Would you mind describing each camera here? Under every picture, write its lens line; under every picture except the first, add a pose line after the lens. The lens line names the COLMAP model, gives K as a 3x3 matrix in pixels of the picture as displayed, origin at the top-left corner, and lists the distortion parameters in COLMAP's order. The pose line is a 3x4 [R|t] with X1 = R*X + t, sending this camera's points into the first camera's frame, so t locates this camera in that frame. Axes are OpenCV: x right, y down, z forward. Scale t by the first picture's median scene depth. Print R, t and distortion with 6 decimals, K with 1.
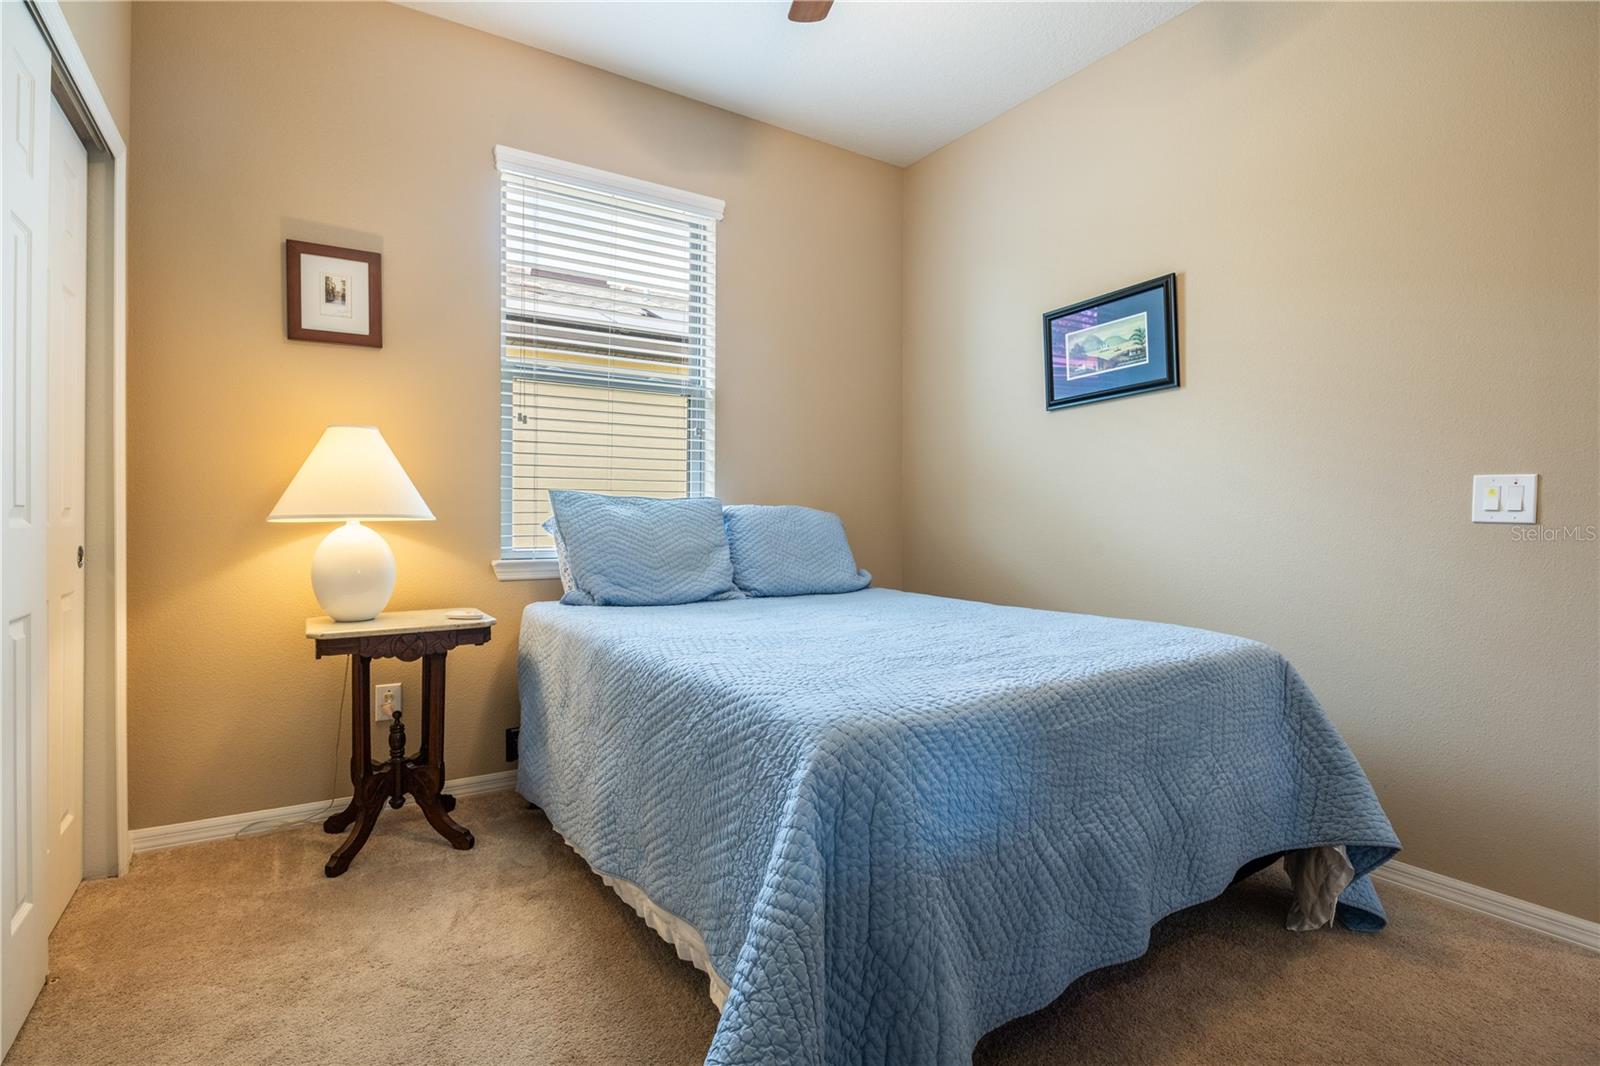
lens RADIAL K [[744.8, 0, 799.1], [0, 744.8, 528.7], [0, 0, 1]] dist [-0.017697, 0.002137]
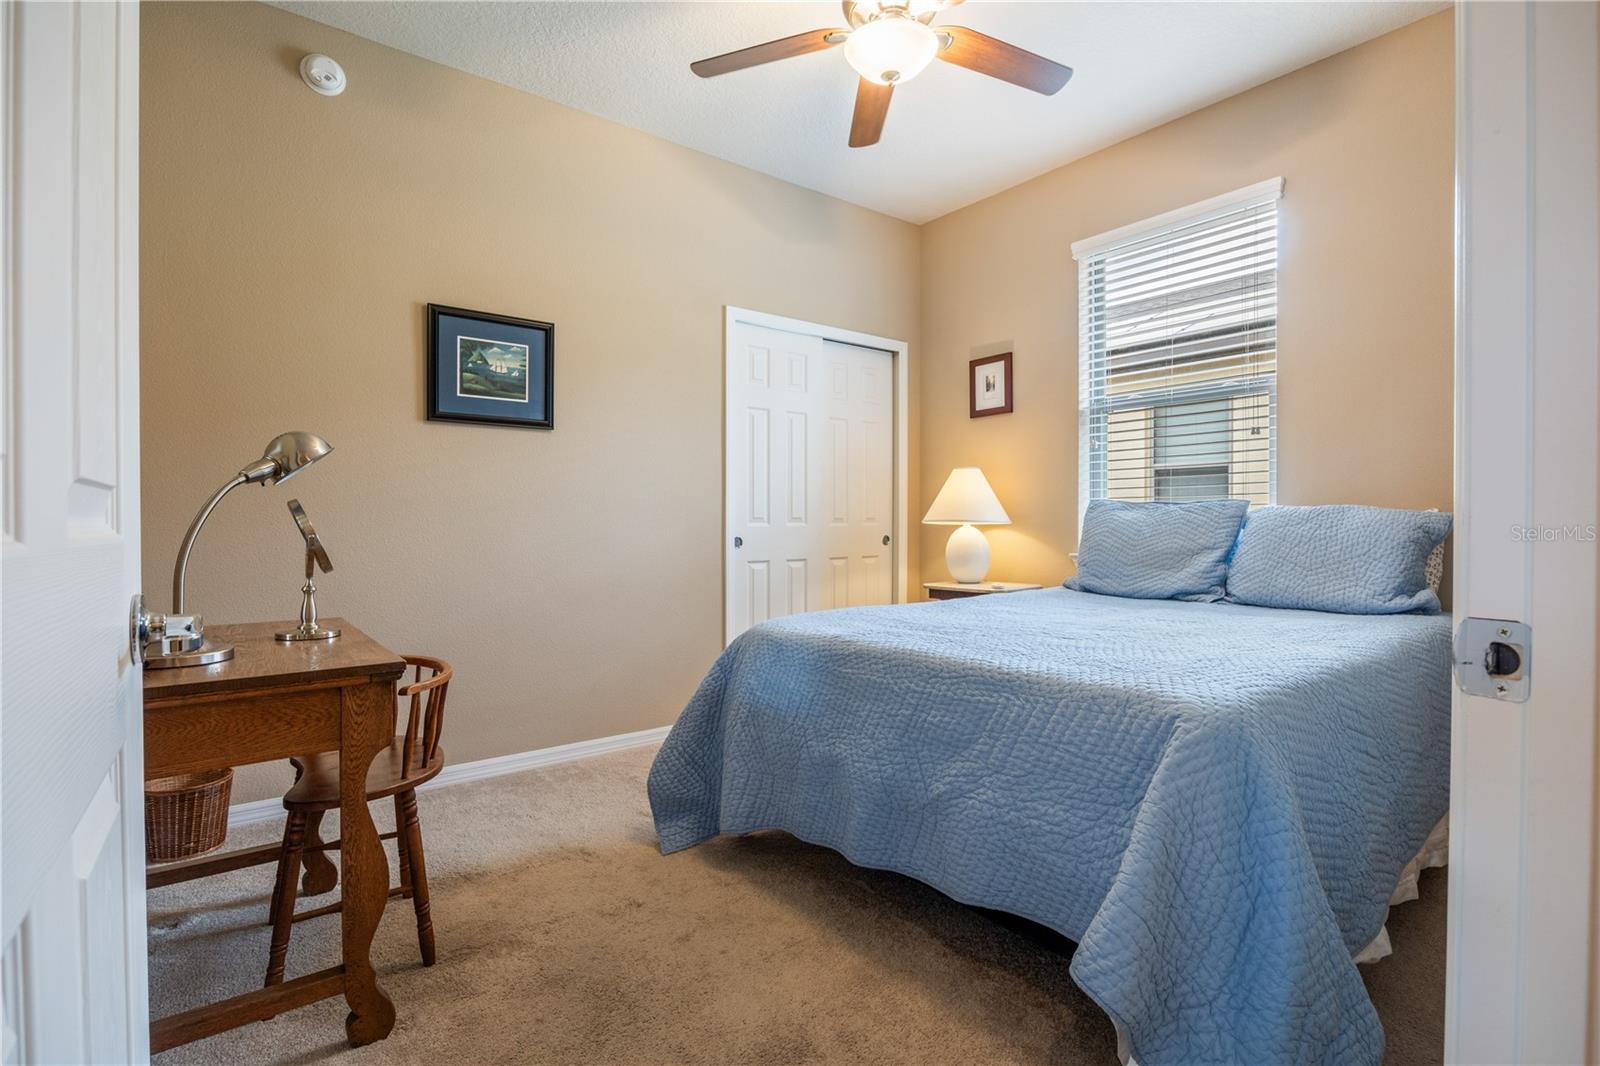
lens RADIAL K [[744.8, 0, 802.3], [0, 744.8, 530.8], [0, 0, 1]] dist [-0.017697, 0.002137]
pose [[0.090544, 0.010942, -0.995832, 0.981677], [-0.003306, 0.999937, 0.010687, -0.010673], [0.995887, 0.002324, 0.090574, 0.433479]]
